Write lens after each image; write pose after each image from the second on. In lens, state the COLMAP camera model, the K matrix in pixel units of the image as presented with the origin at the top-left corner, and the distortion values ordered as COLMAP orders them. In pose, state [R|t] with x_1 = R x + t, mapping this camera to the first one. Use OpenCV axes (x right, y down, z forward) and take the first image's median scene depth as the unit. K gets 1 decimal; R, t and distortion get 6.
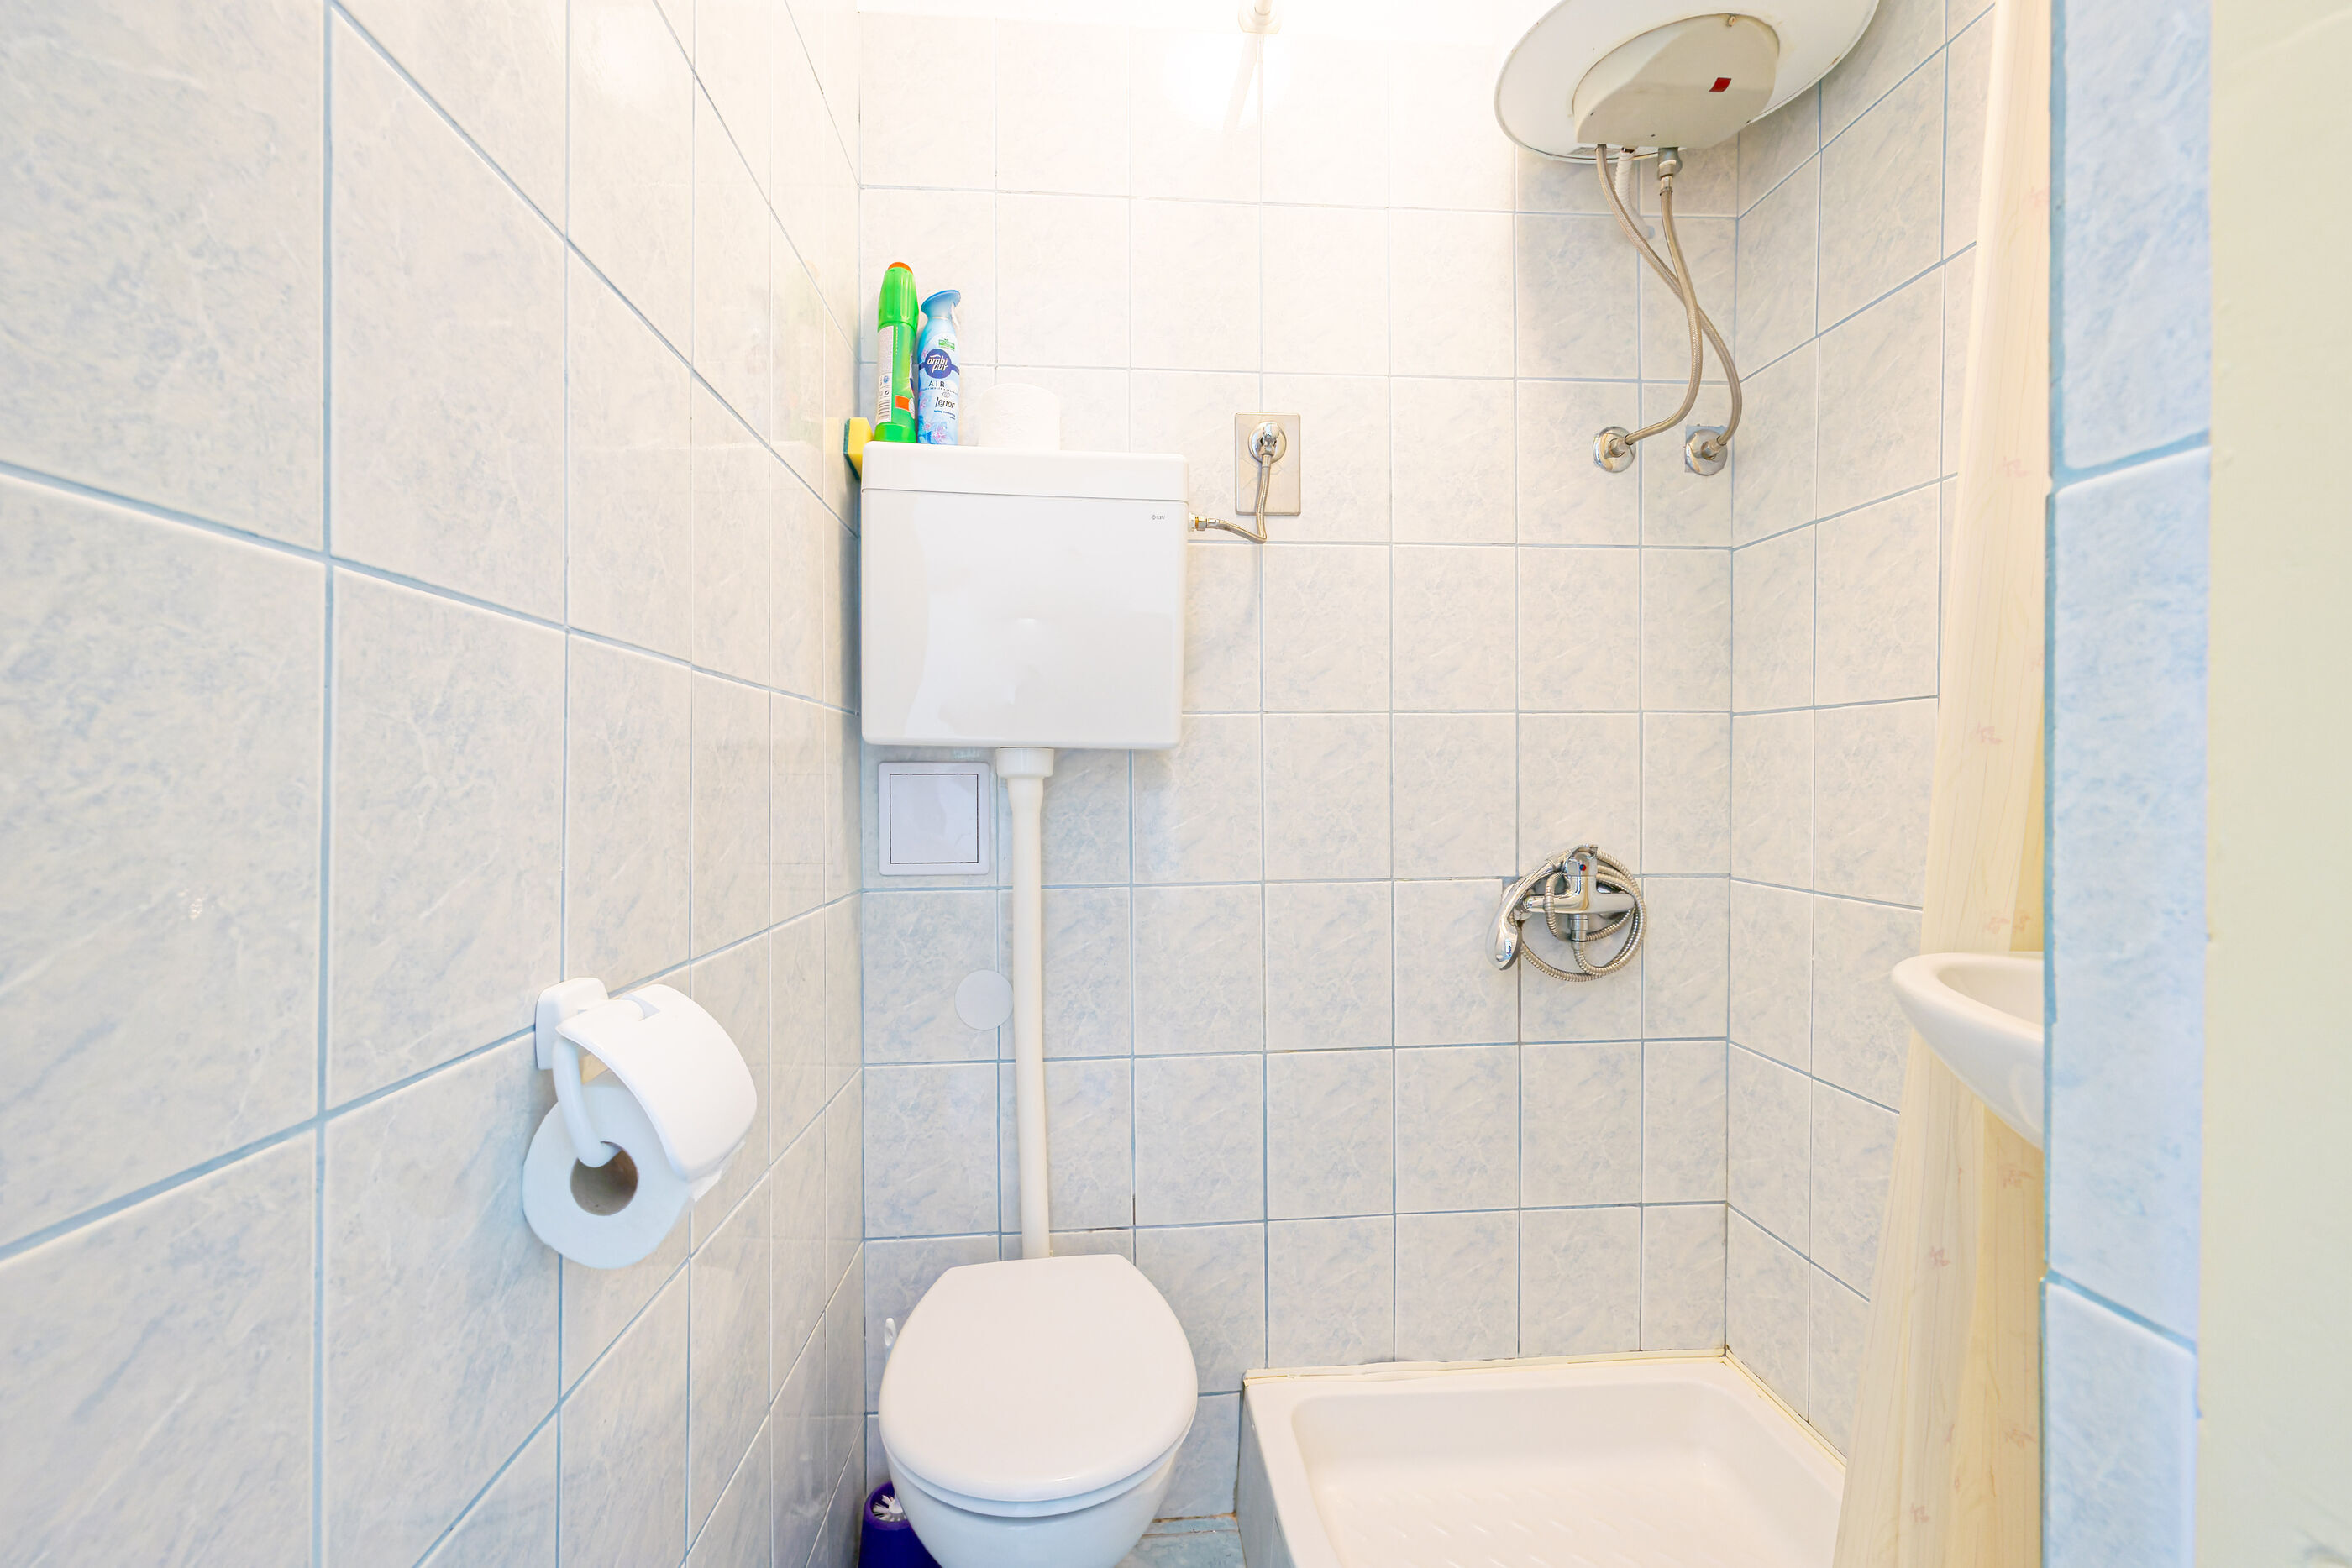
lens RADIAL K [[943.9, 0, 1176.0], [0, 943.9, 784.0], [0, 0, 1]] dist [-0.000236, 0.000097]
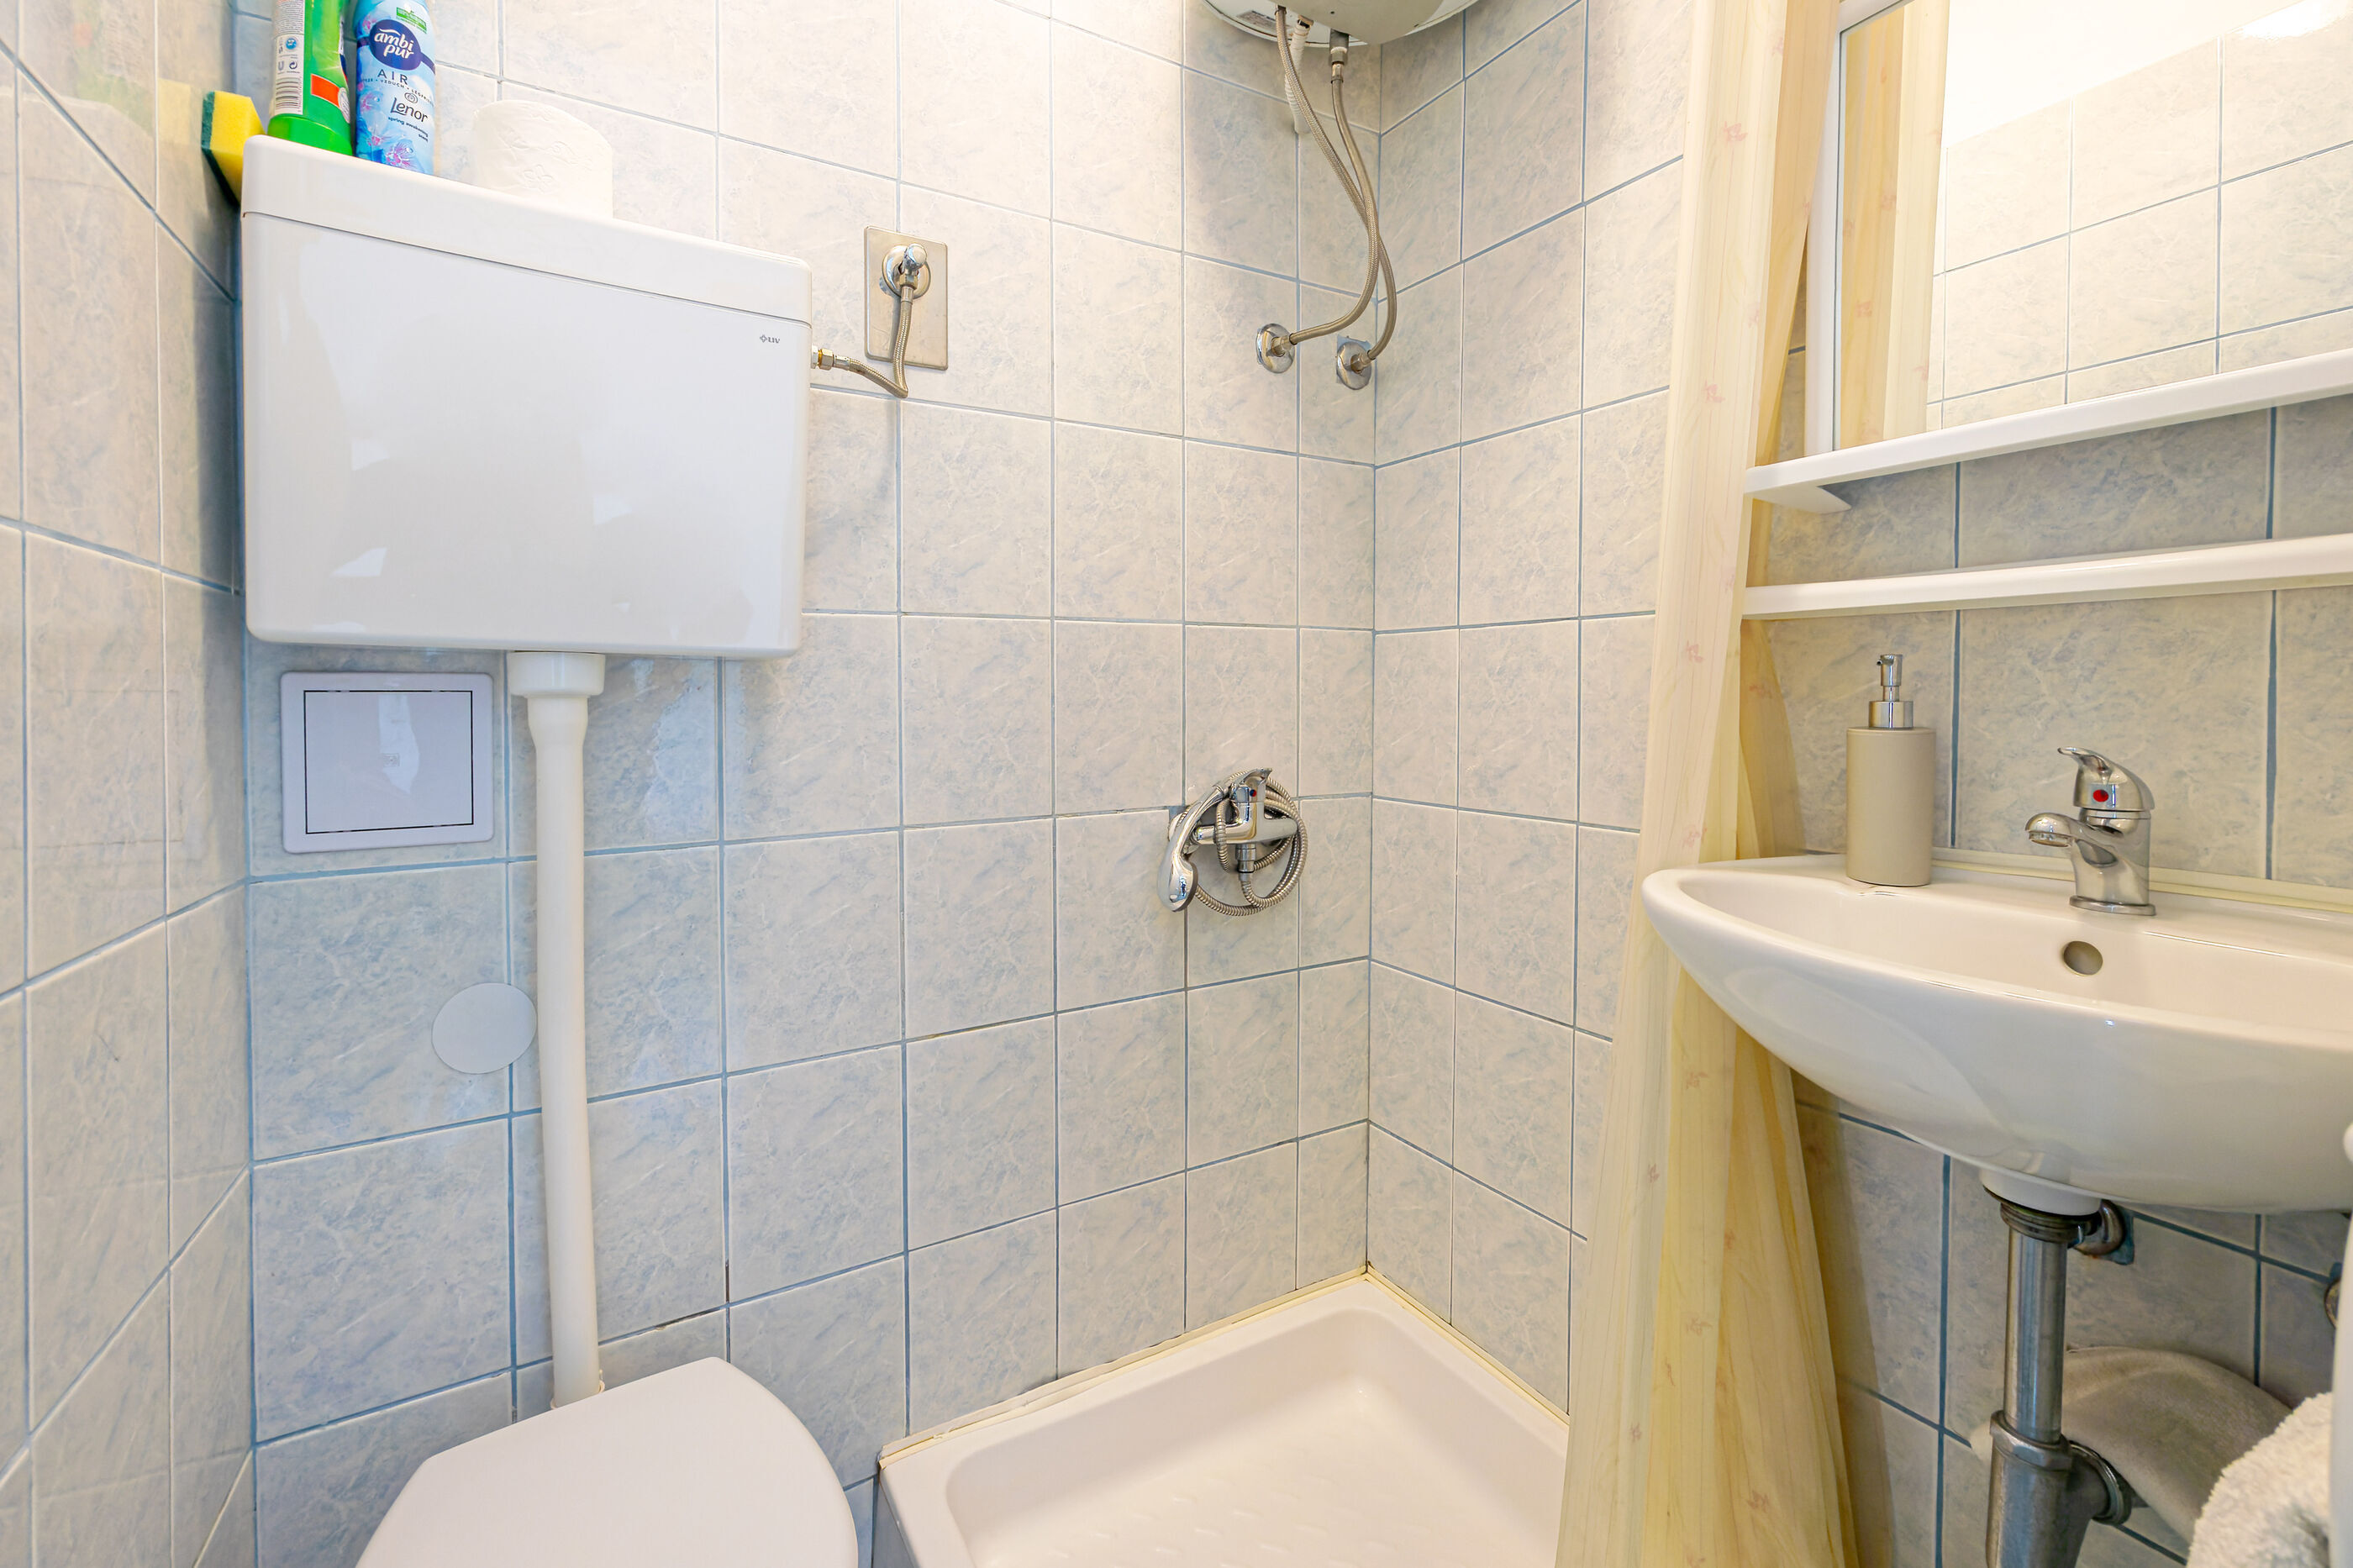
lens RADIAL K [[998.0, 0, 1171.0], [0, 998.0, 708.3], [0, 0, 1]] dist [-0.004770, 0.004016]
pose [[0.905841, -0.005802, 0.423578, -0.057693], [0.004017, 0.999979, 0.005106, -0.000019], [-0.423599, -0.002924, 0.905845, 0.146989]]
